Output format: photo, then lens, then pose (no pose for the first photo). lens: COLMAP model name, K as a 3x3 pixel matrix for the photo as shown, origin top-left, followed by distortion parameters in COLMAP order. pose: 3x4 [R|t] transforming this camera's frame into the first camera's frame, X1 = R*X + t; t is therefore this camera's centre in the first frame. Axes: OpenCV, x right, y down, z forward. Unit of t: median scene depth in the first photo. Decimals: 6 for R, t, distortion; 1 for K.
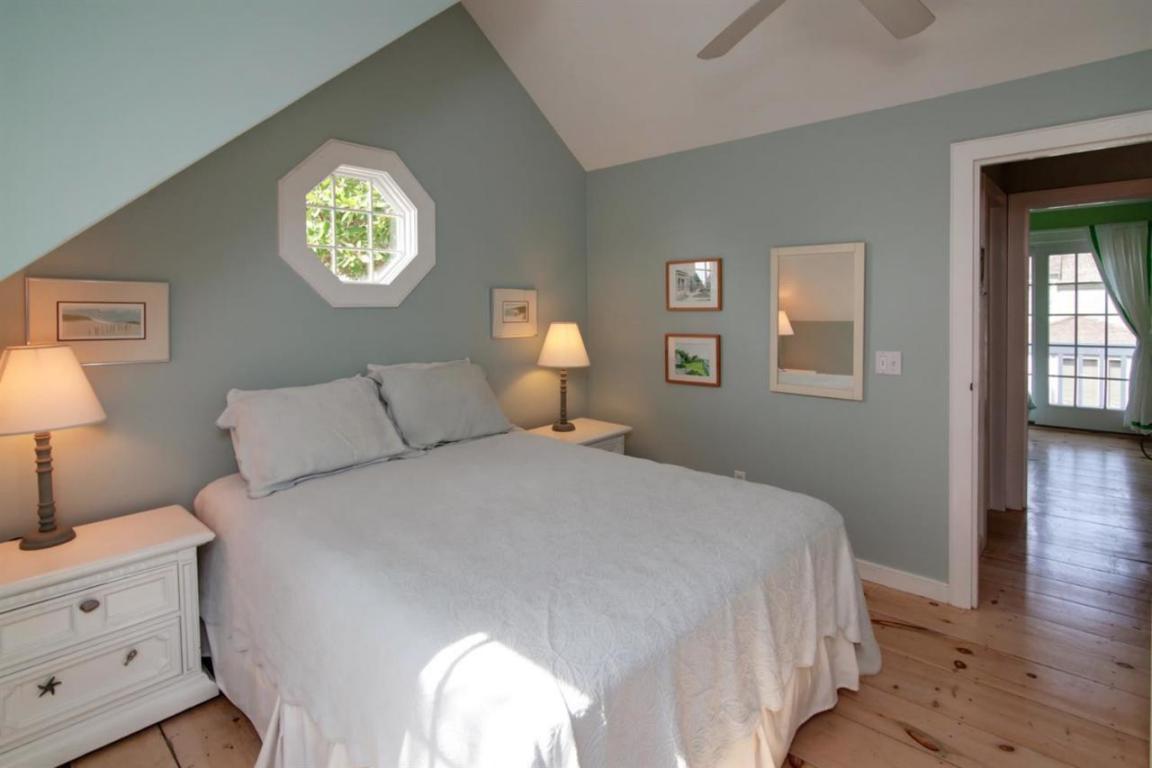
lens RADIAL K [[550.2, 0, 607.5], [0, 550.2, 327.8], [0, 0, 1]] dist [-0.001687, 0.002145]
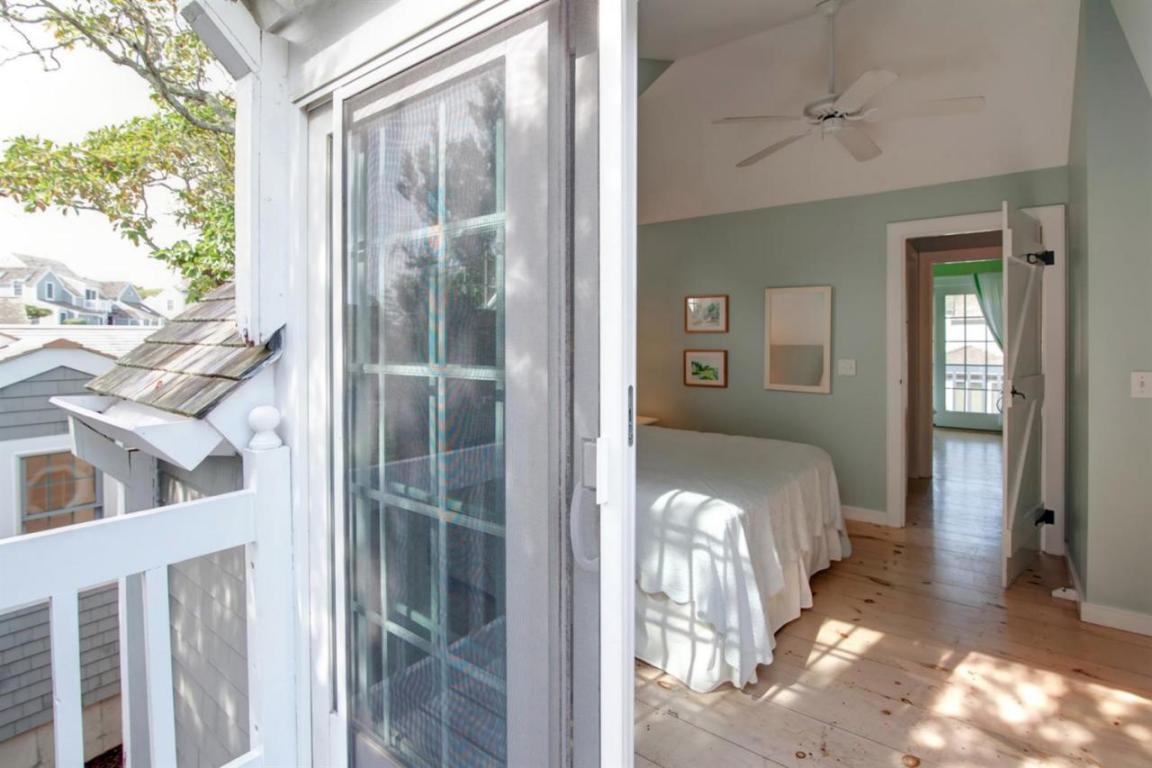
lens RADIAL K [[550.2, 0, 590.9], [0, 550.2, 349.4], [0, 0, 1]] dist [-0.001687, 0.002145]
pose [[0.994455, 0.007165, 0.104916, -0.266493], [-0.005315, 0.999826, -0.017903, 0.036172], [-0.105026, 0.017246, 0.994320, -0.324042]]
